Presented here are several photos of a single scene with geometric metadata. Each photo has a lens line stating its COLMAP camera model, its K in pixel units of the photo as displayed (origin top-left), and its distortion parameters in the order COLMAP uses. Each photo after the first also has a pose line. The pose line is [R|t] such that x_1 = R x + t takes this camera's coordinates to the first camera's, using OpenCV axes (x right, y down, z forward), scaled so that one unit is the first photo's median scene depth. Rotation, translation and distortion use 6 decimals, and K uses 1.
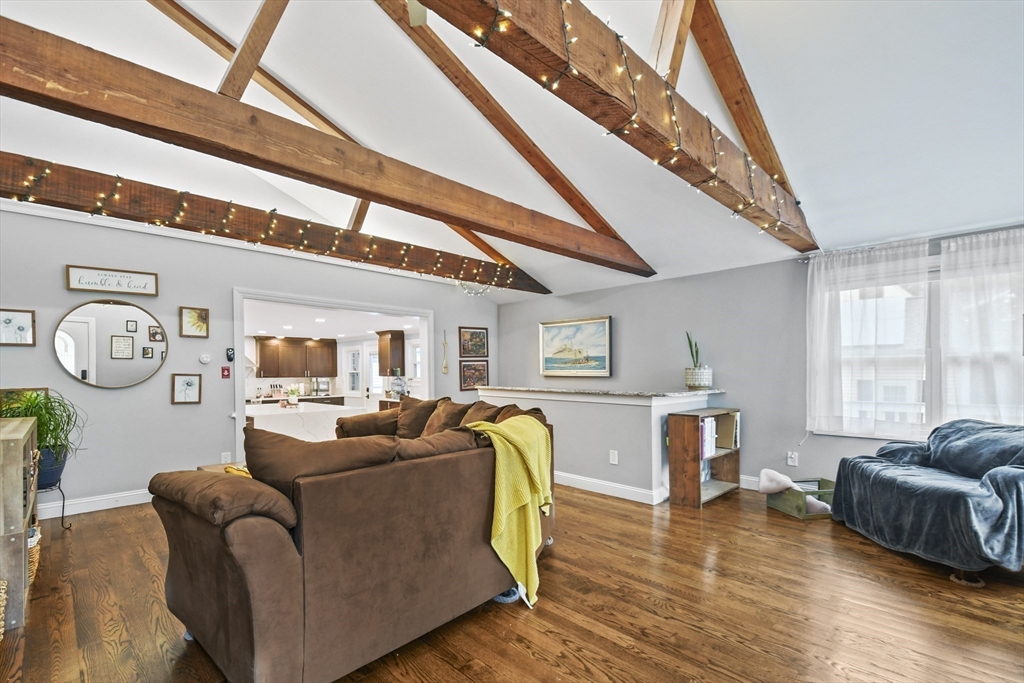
lens RADIAL K [[456.2, 0, 506.3], [0, 456.2, 352.5], [0, 0, 1]] dist [0.043423, -0.024302]
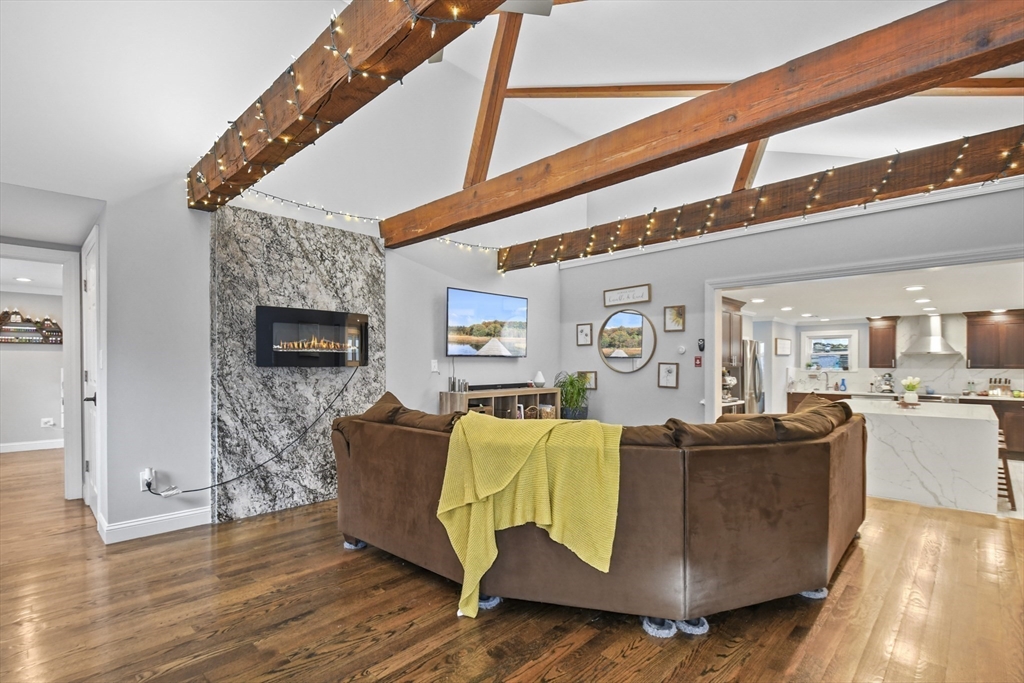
lens RADIAL K [[481.4, 0, 510.7], [0, 481.4, 352.8], [0, 0, 1]] dist [0.042348, -0.000098]
pose [[0.023773, -0.014816, -0.999608, 0.549401], [0.044520, 0.998914, -0.013746, 0.019741], [0.998726, -0.044175, 0.024406, 0.573361]]
